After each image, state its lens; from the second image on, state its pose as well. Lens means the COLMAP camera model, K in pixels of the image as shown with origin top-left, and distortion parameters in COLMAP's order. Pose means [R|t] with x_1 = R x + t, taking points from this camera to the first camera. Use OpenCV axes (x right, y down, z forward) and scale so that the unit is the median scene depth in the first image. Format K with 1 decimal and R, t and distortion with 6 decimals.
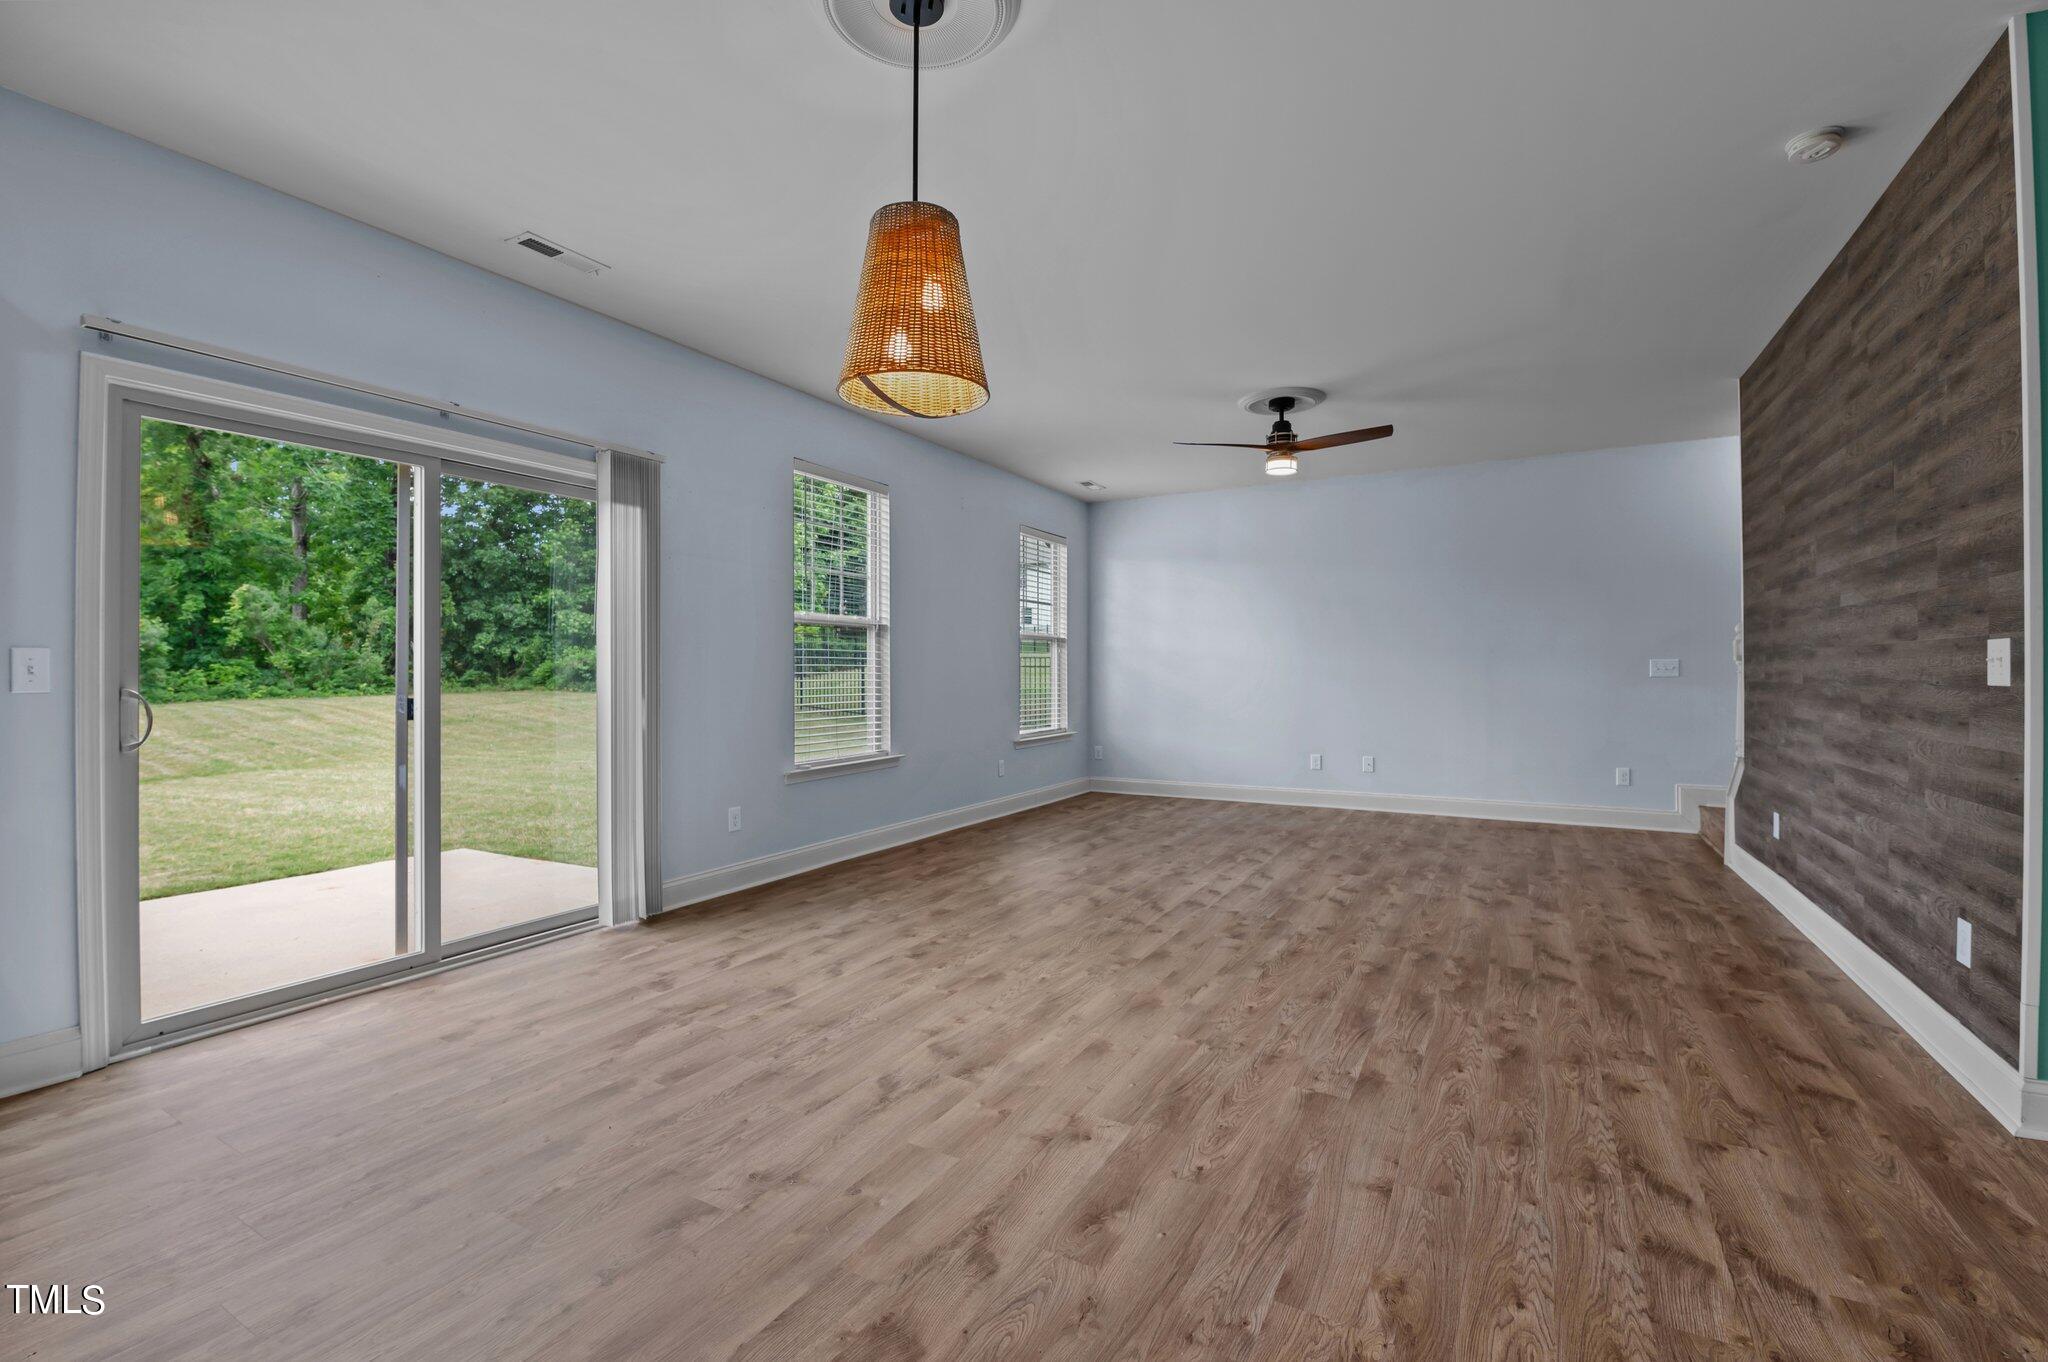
lens RADIAL K [[879.7, 0, 1025.1], [0, 879.7, 655.1], [0, 0, 1]] dist [-0.006987, -0.003943]
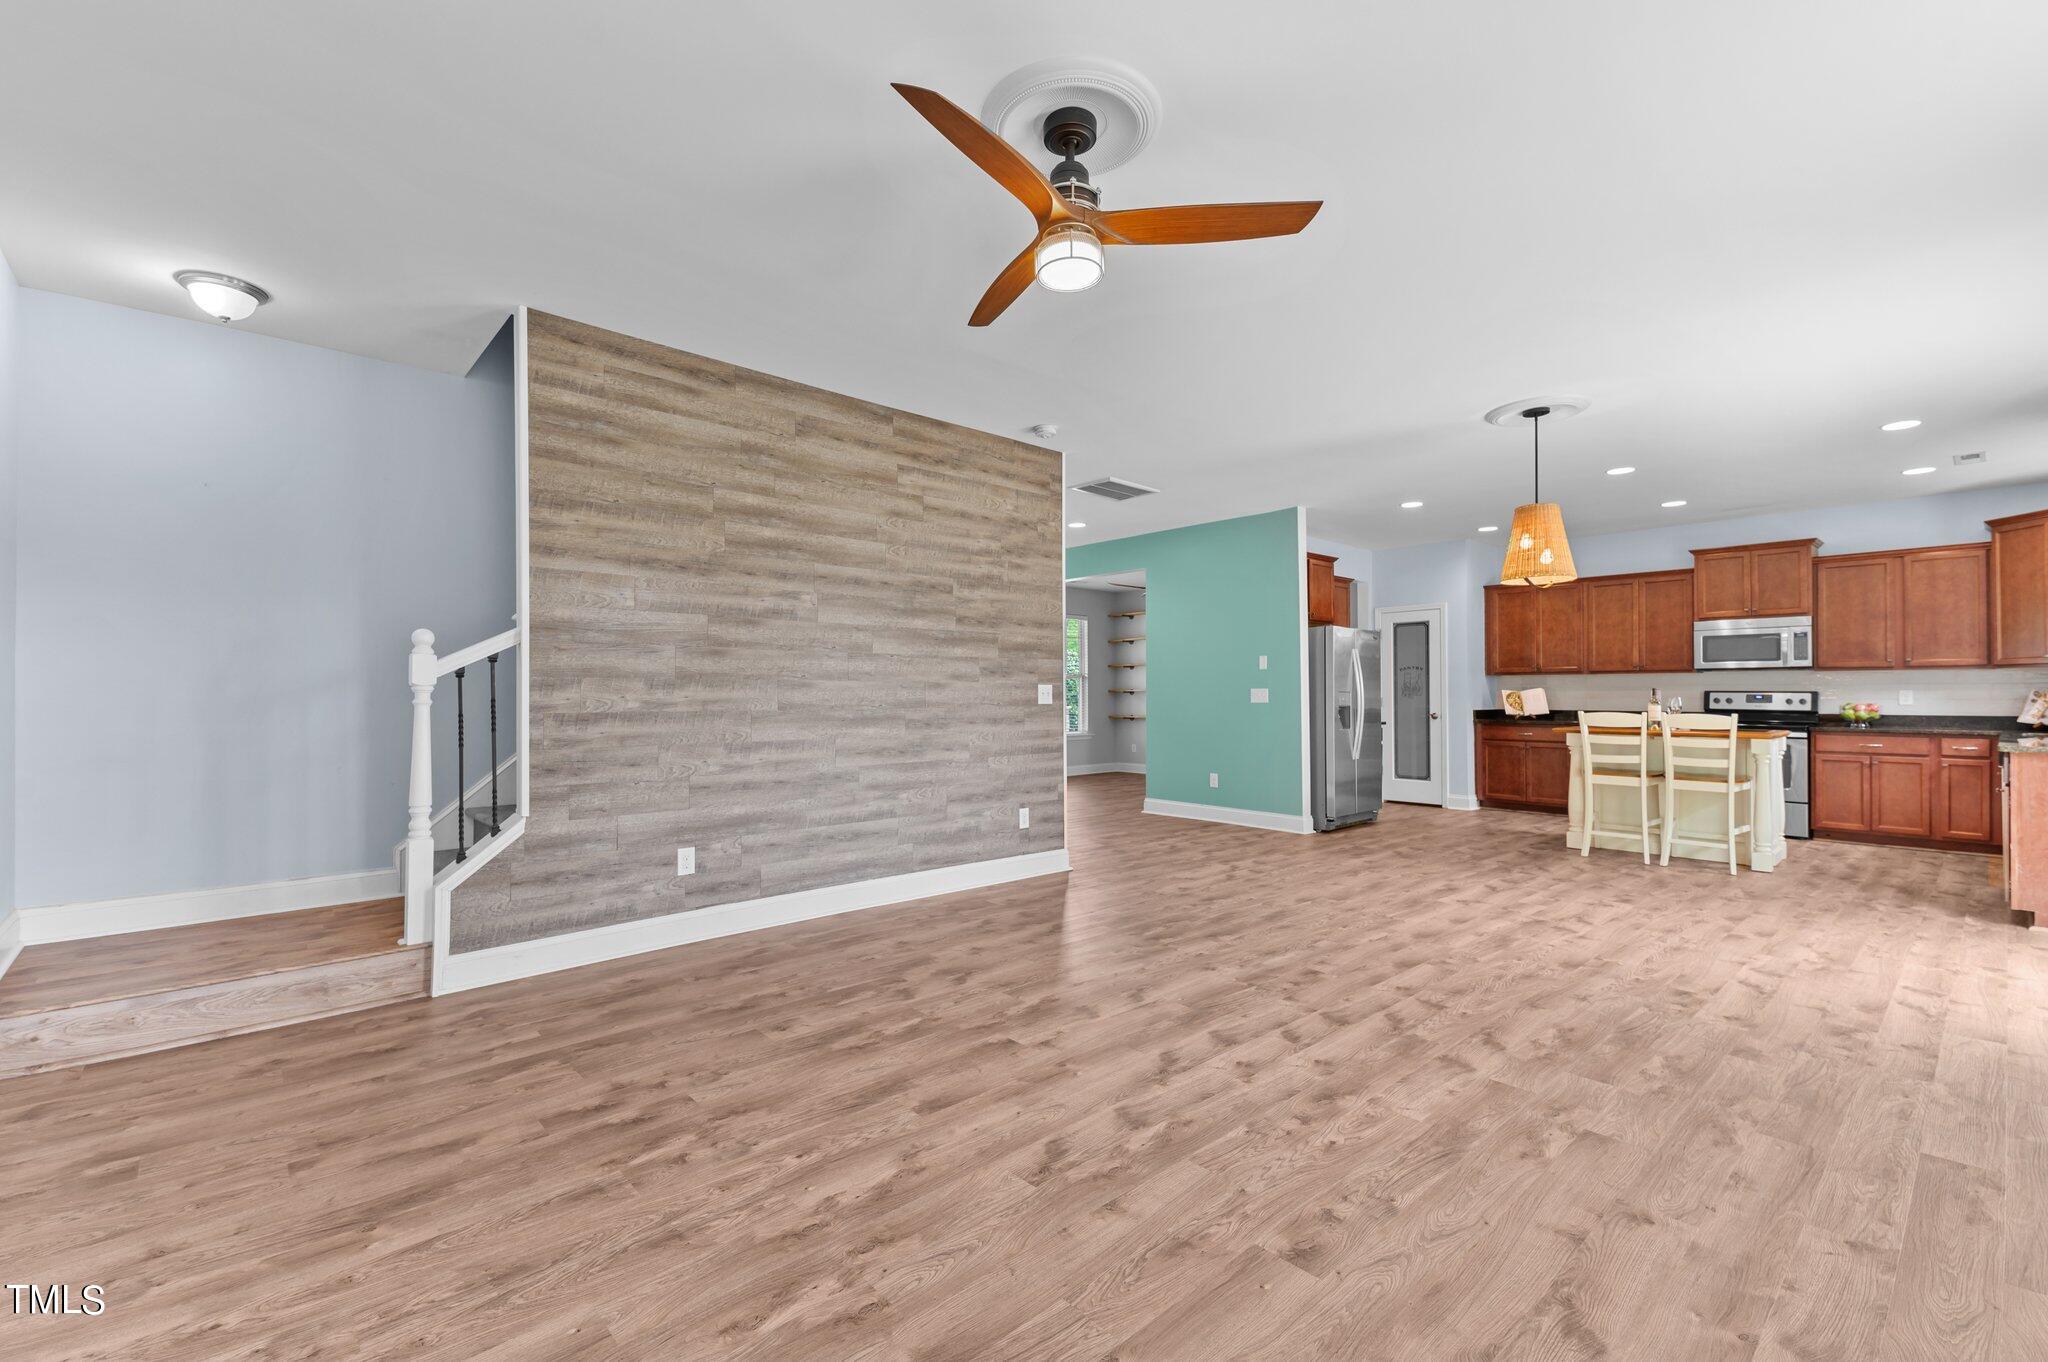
lens RADIAL K [[879.7, 0, 947.9], [0, 879.7, 683.3], [0, 0, 1]] dist [-0.006987, -0.003943]
pose [[-0.923655, 0.006162, 0.383176, 0.234656], [-0.004762, 0.999609, -0.027554, 0.027011], [-0.383196, -0.027276, -0.923264, 2.023410]]
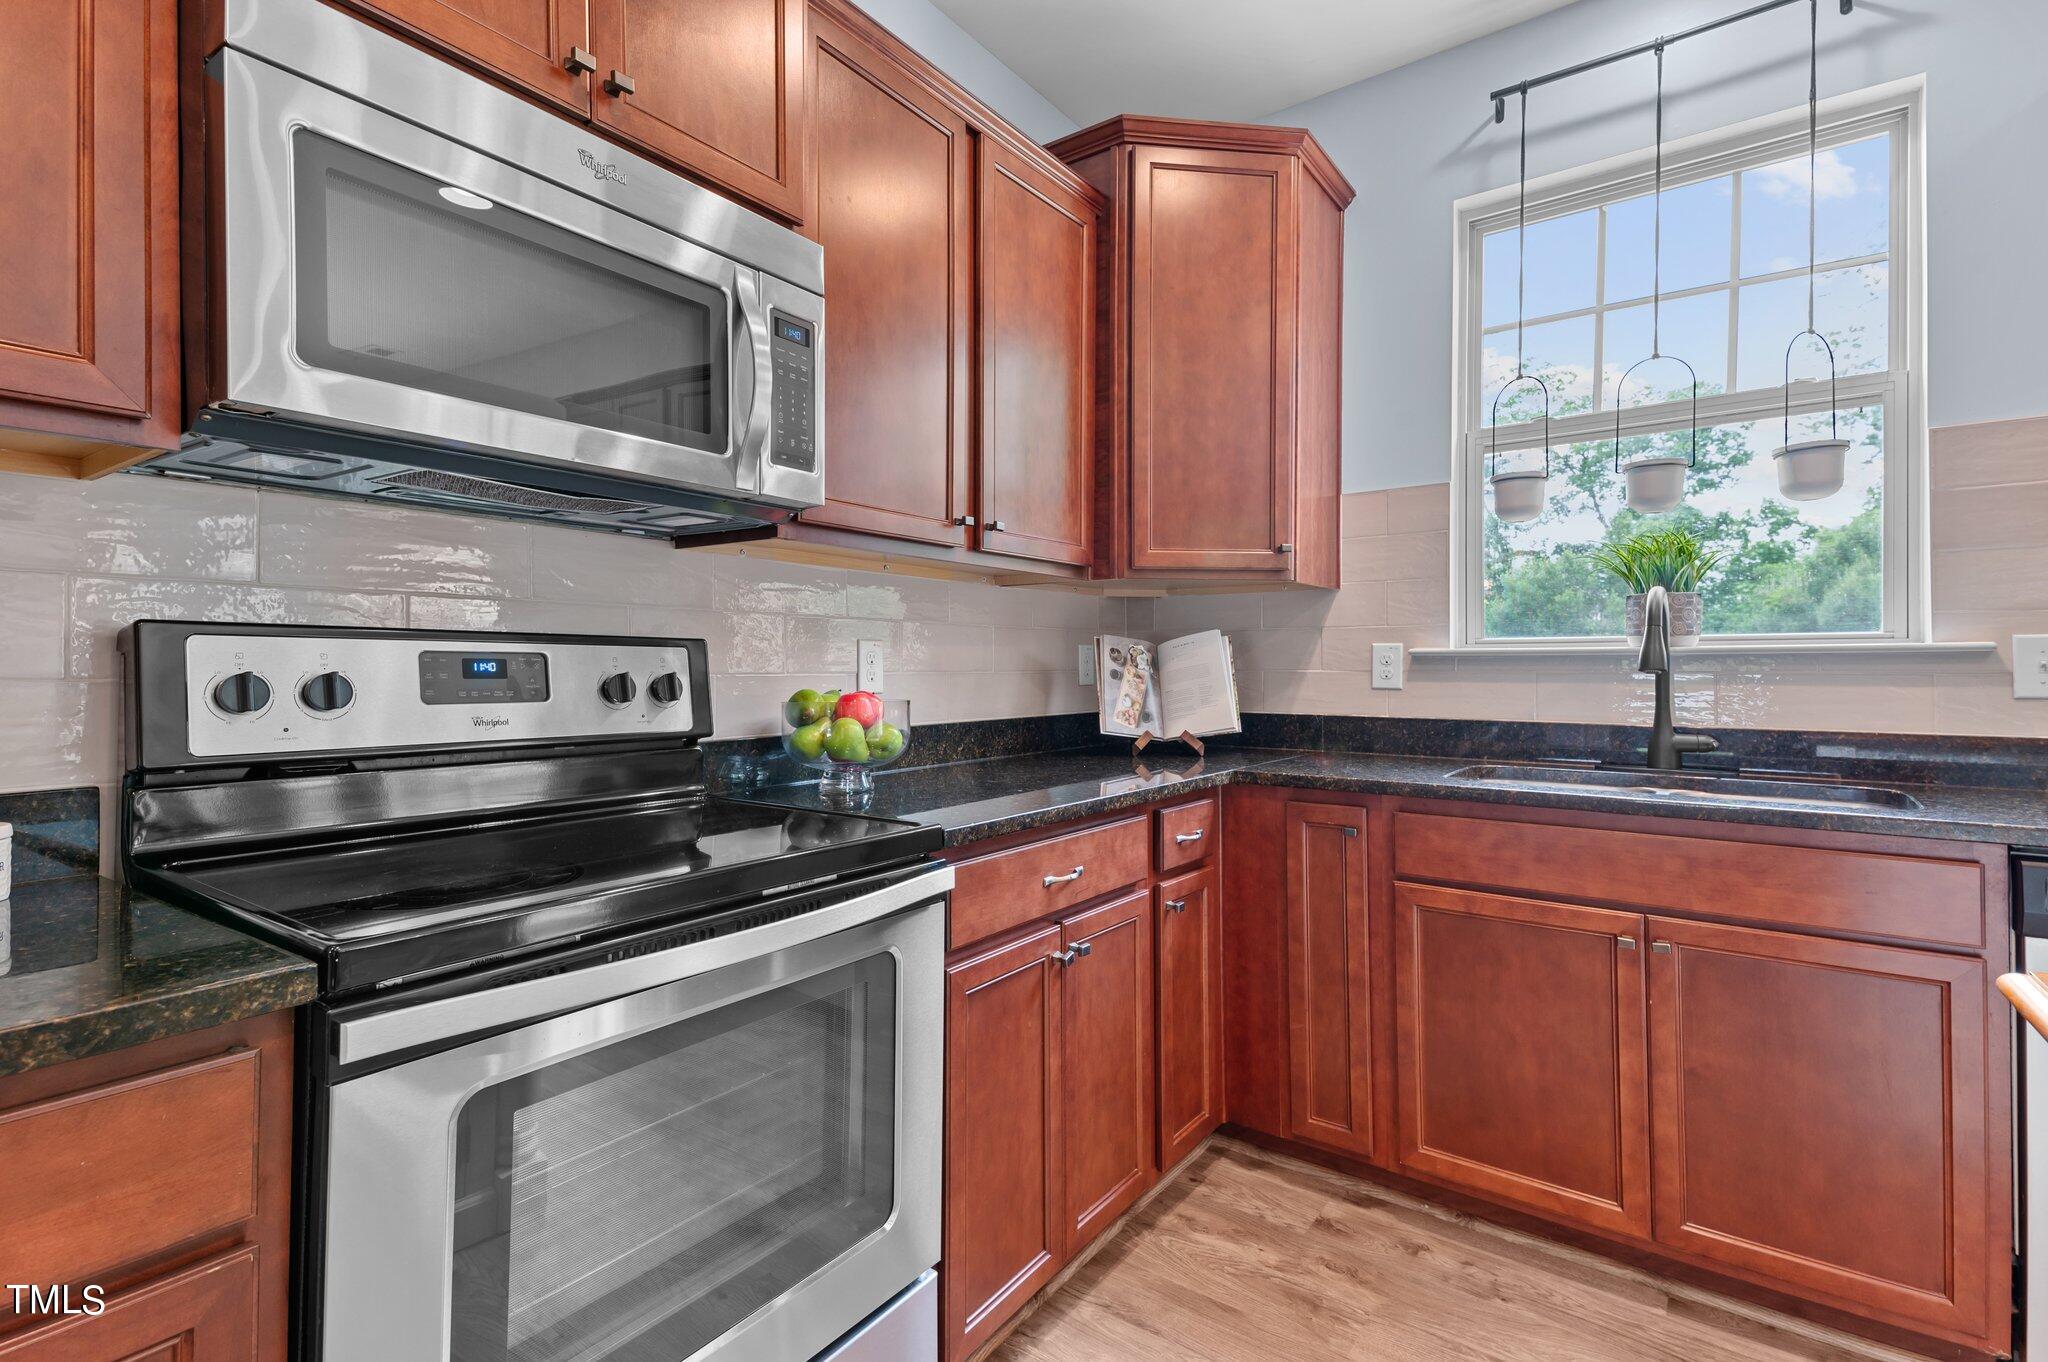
lens RADIAL K [[967.6, 0, 1004.3], [0, 967.6, 657.0], [0, 0, 1]] dist [0.043530, -0.005122]
pose [[-0.135312, -0.006509, -0.990782, -0.356149], [0.017883, 0.999799, -0.009011, -0.001696], [0.990642, -0.018937, -0.135168, -0.224712]]
